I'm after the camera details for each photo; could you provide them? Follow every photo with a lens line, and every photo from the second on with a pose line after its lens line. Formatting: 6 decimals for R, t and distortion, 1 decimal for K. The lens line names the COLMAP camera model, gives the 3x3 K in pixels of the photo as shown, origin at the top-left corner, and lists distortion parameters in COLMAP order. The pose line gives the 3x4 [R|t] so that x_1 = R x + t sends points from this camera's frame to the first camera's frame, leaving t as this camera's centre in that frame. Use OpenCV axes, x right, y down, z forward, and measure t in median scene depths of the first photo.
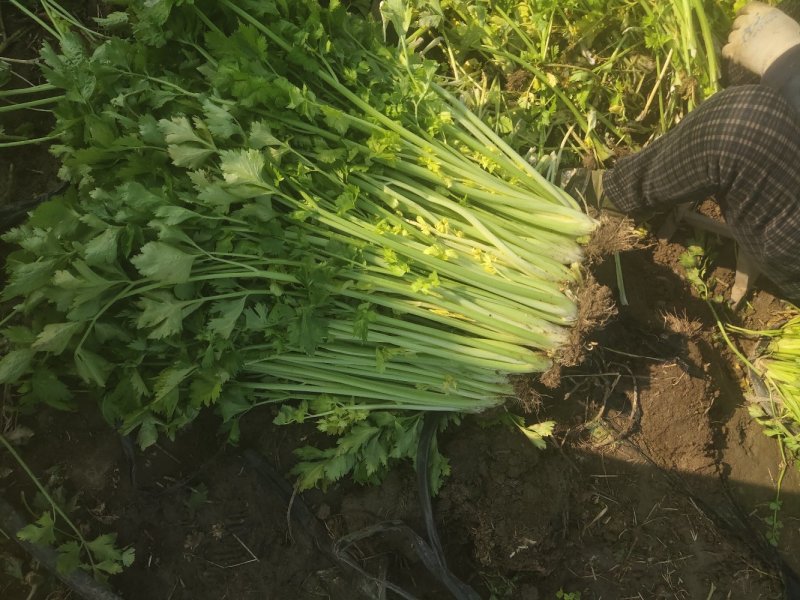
lens RADIAL K [[588.8, 0, 400.0], [0, 588.8, 300.0], [0, 0, 1]] dist [0.084831, -0.126446]
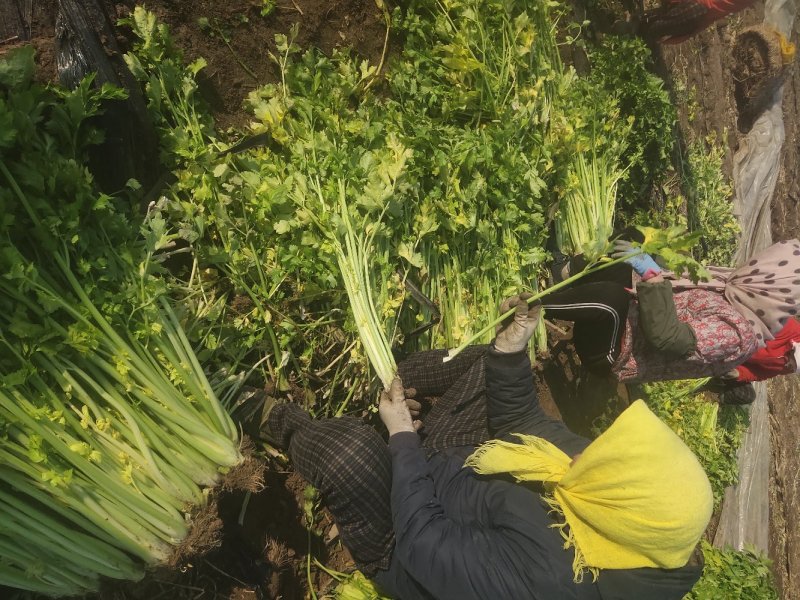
lens RADIAL K [[588.8, 0, 400.0], [0, 588.8, 300.0], [0, 0, 1]] dist [0.084831, -0.126446]
pose [[0.802250, 0.441570, 0.401761, -0.029665], [-0.365685, 0.895427, -0.253940, -0.242089], [-0.471880, 0.056806, 0.879831, -0.213496]]
